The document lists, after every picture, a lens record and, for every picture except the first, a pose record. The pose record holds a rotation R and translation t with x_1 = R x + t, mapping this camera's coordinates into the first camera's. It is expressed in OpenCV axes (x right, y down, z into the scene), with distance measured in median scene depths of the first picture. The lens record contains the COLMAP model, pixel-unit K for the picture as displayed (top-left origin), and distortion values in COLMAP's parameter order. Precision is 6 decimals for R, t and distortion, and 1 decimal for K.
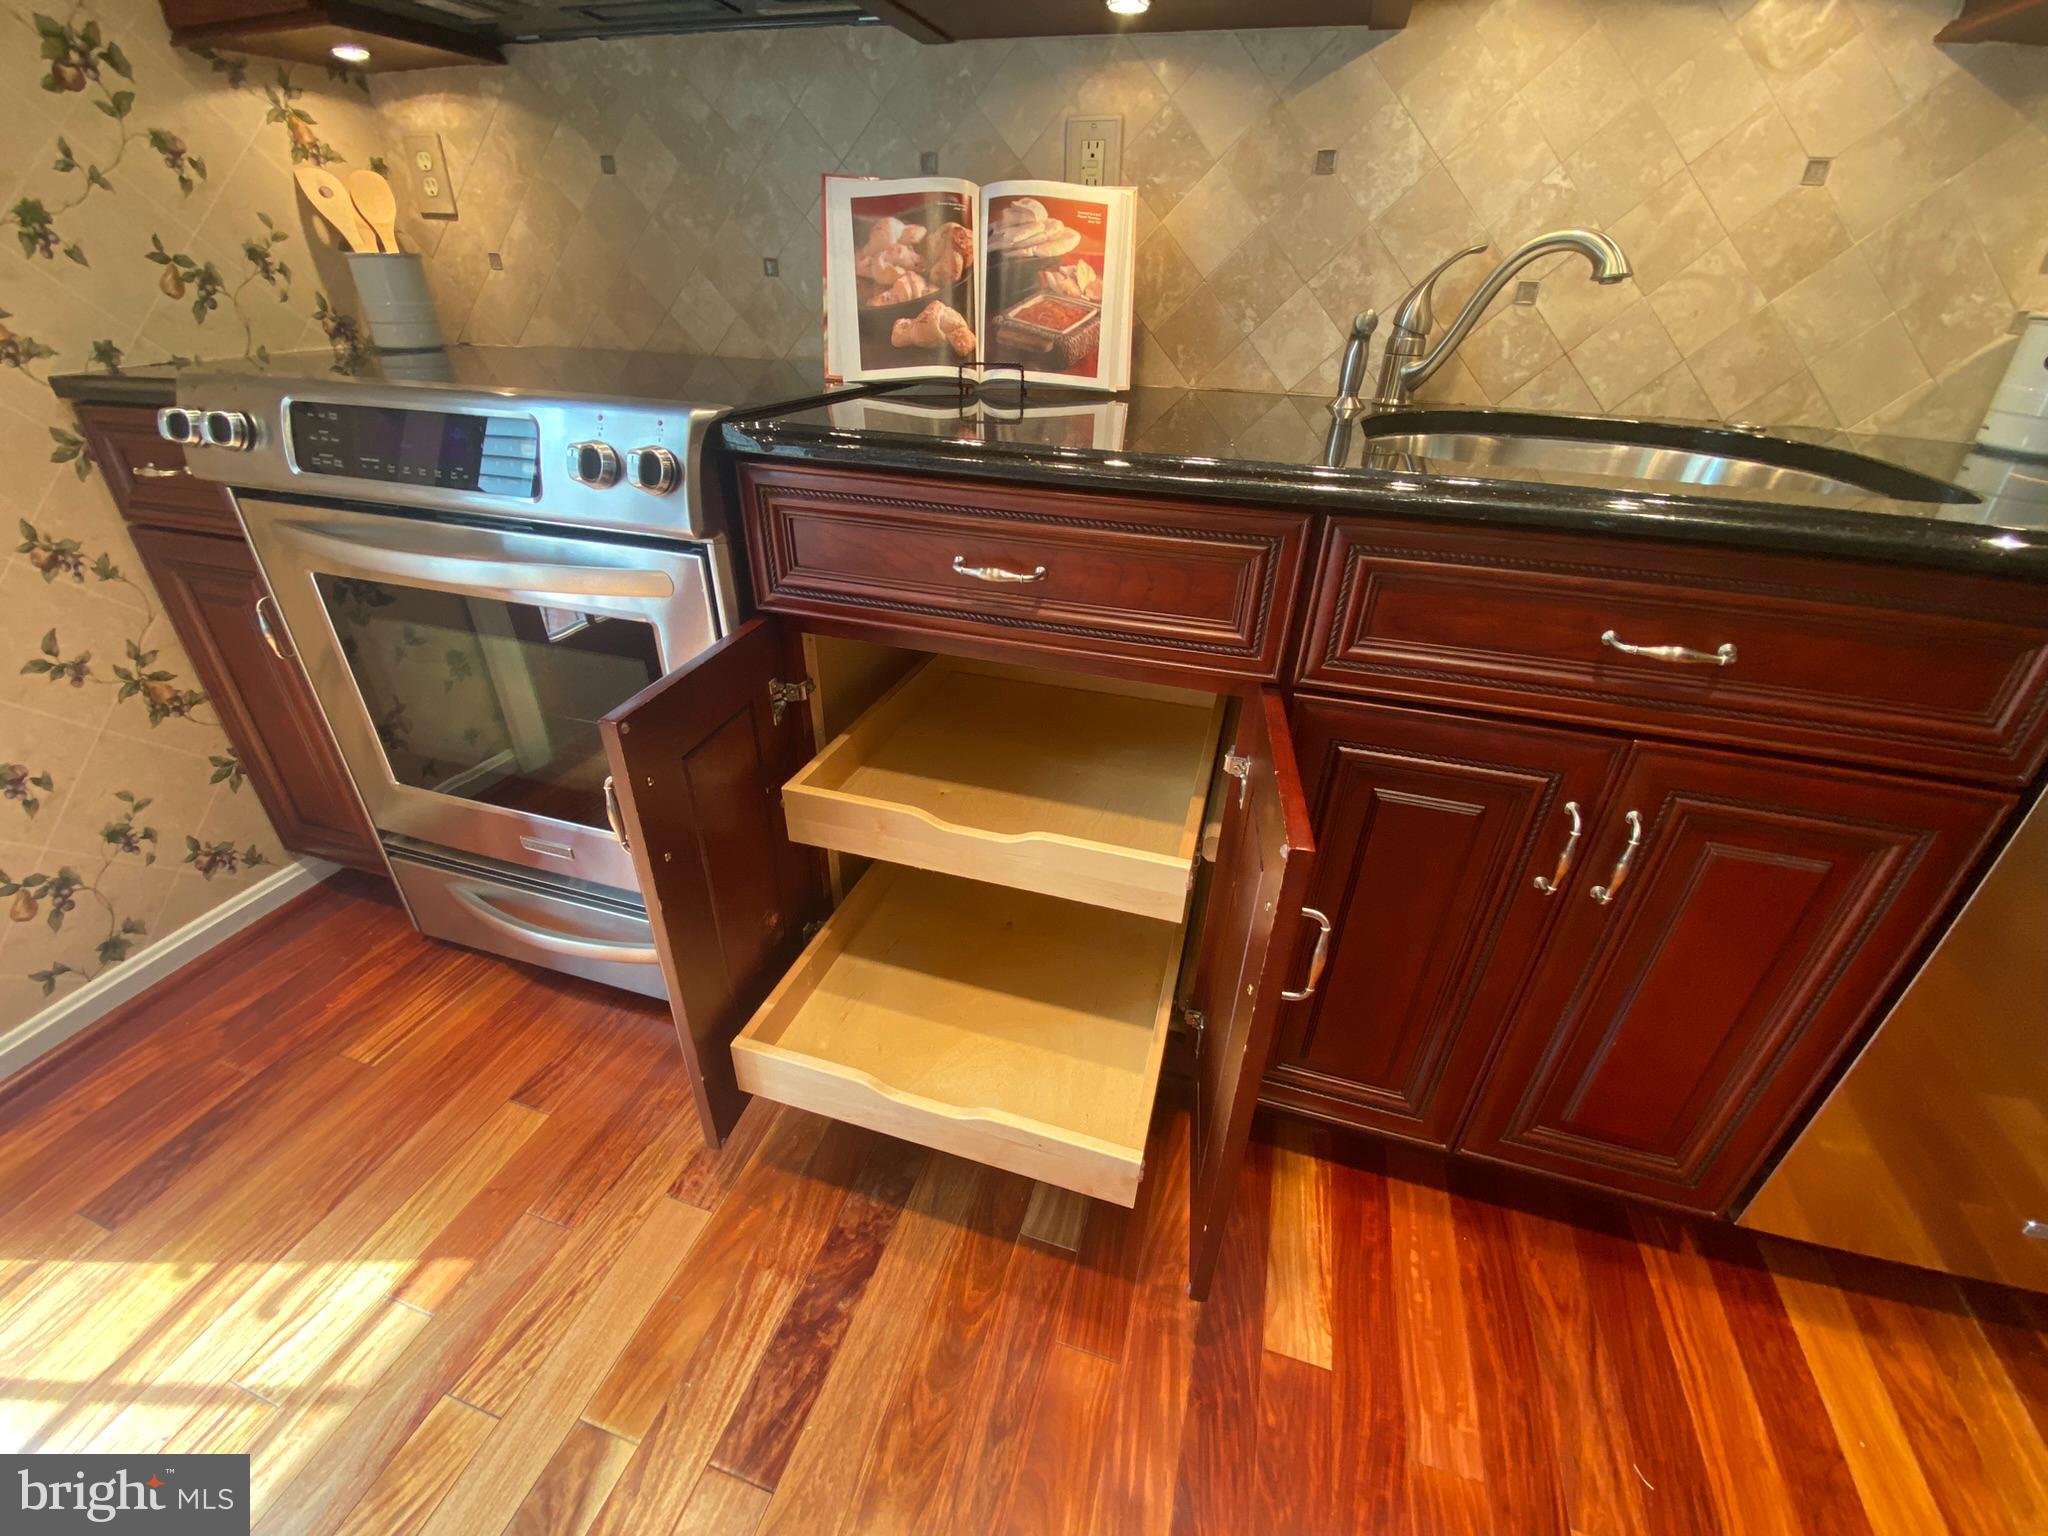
lens RADIAL K [[814.3, 0, 1024.0], [0, 814.3, 768.0], [0, 0, 1]] dist [0.016704, -0.016741]
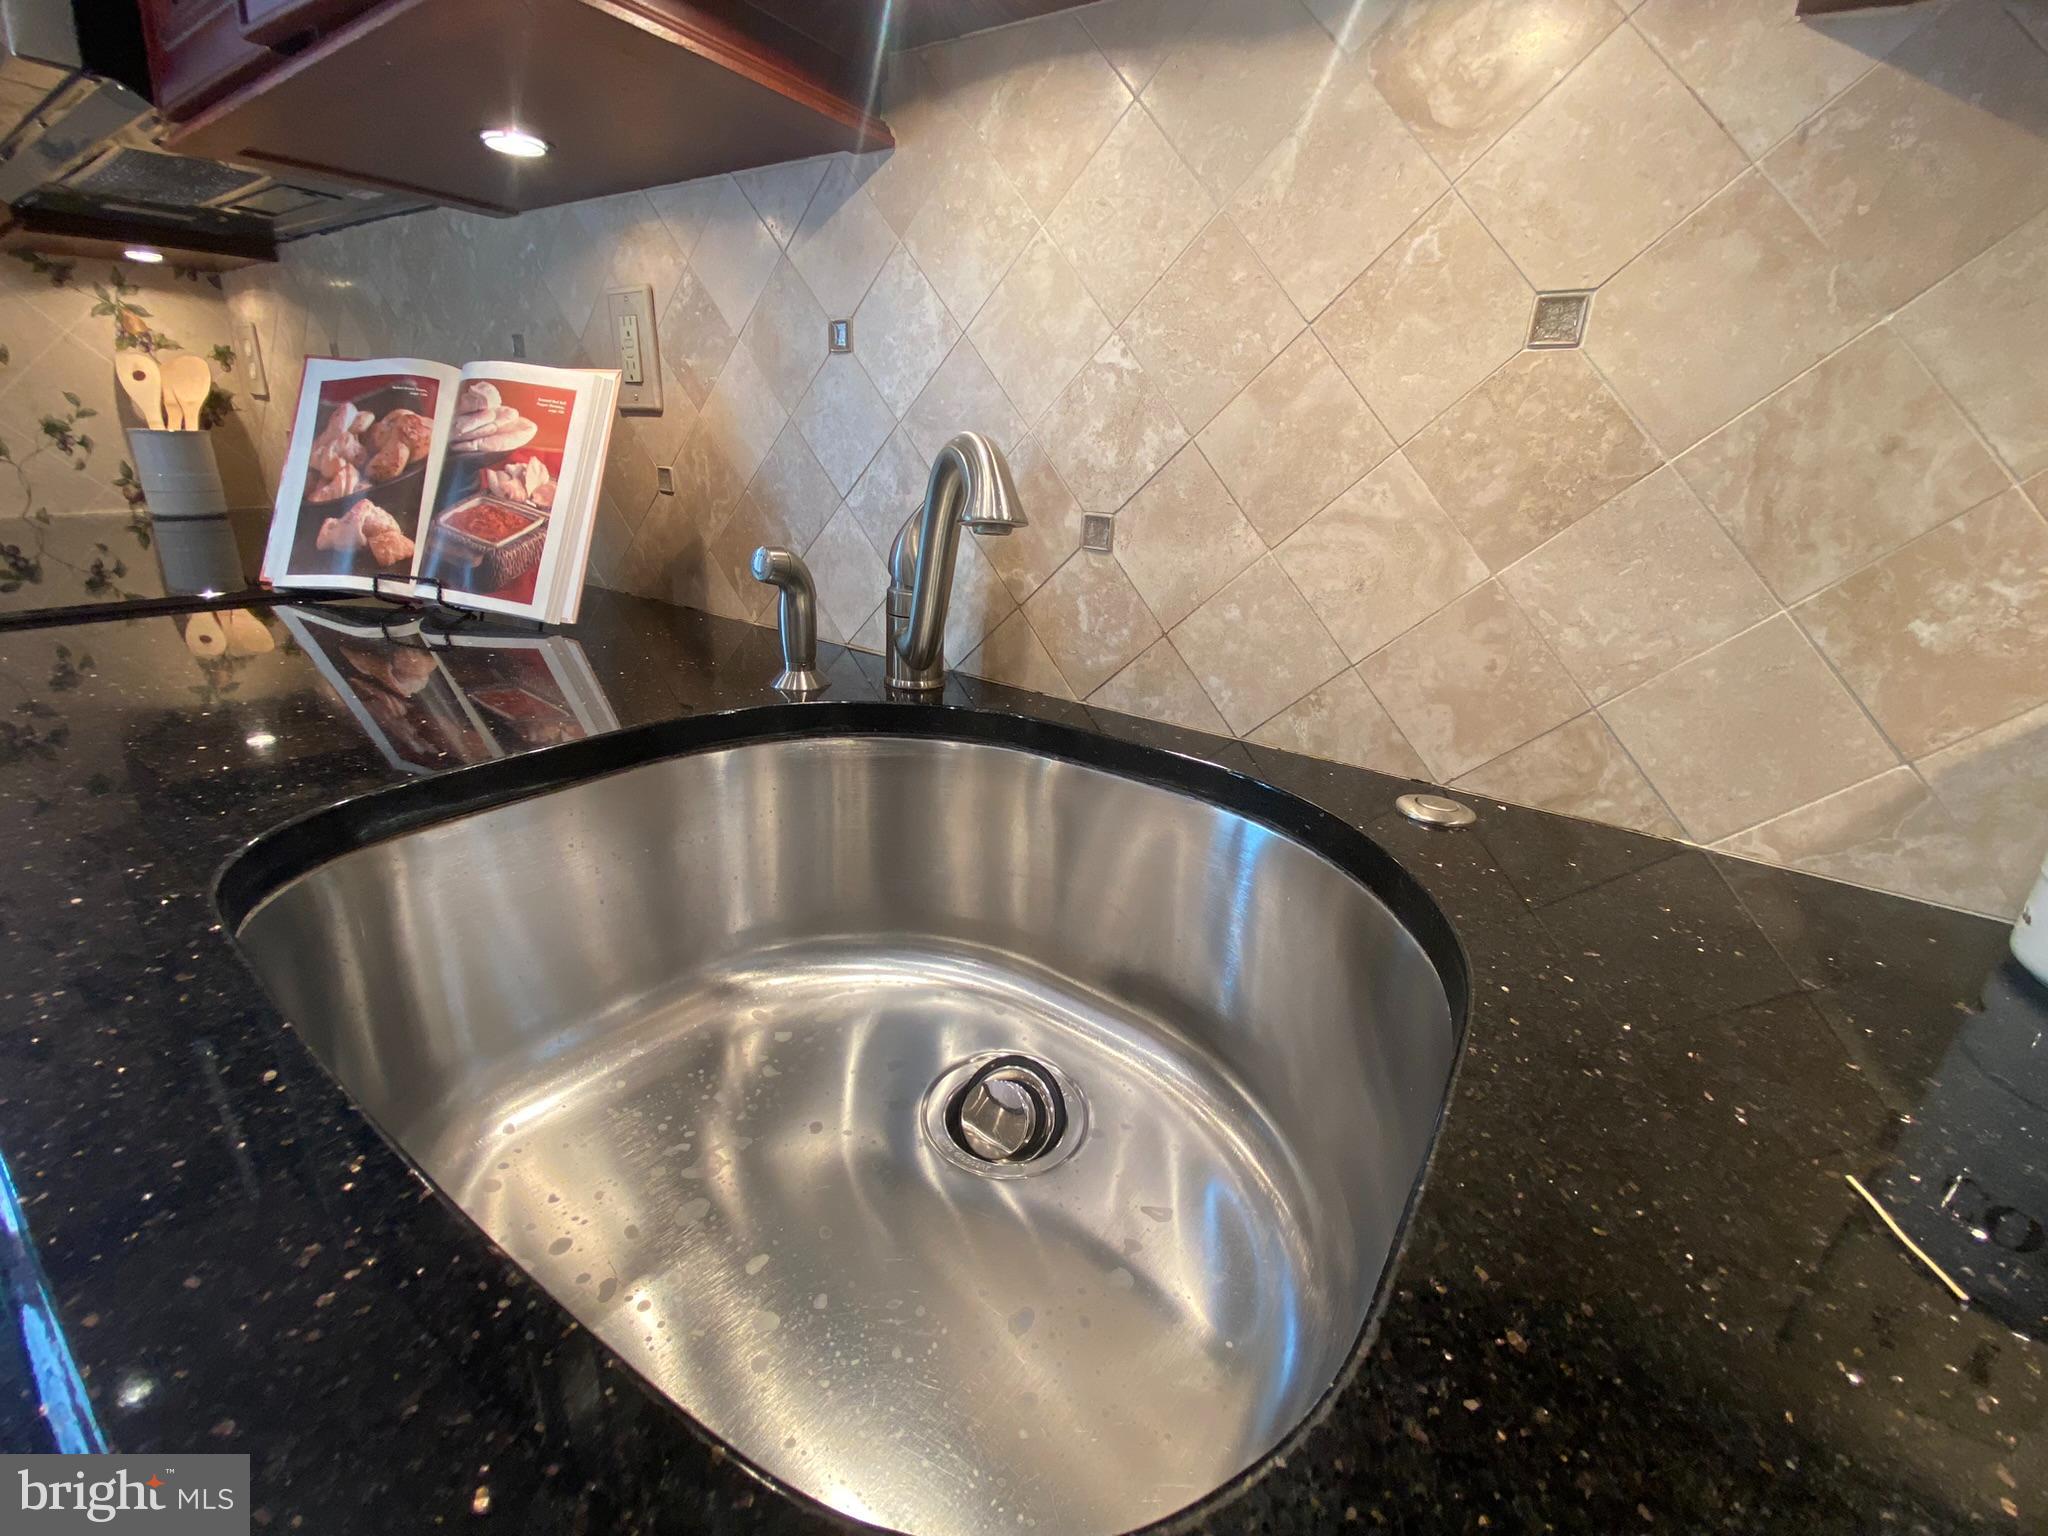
lens RADIAL K [[841.7, 0, 1019.1], [0, 841.7, 791.1], [0, 0, 1]] dist [0.018325, -0.017604]
pose [[0.948326, 0.143620, -0.282933, 0.764171], [-0.188975, 0.971946, -0.140031, -0.301497], [0.254884, 0.186262, 0.948863, 0.437872]]
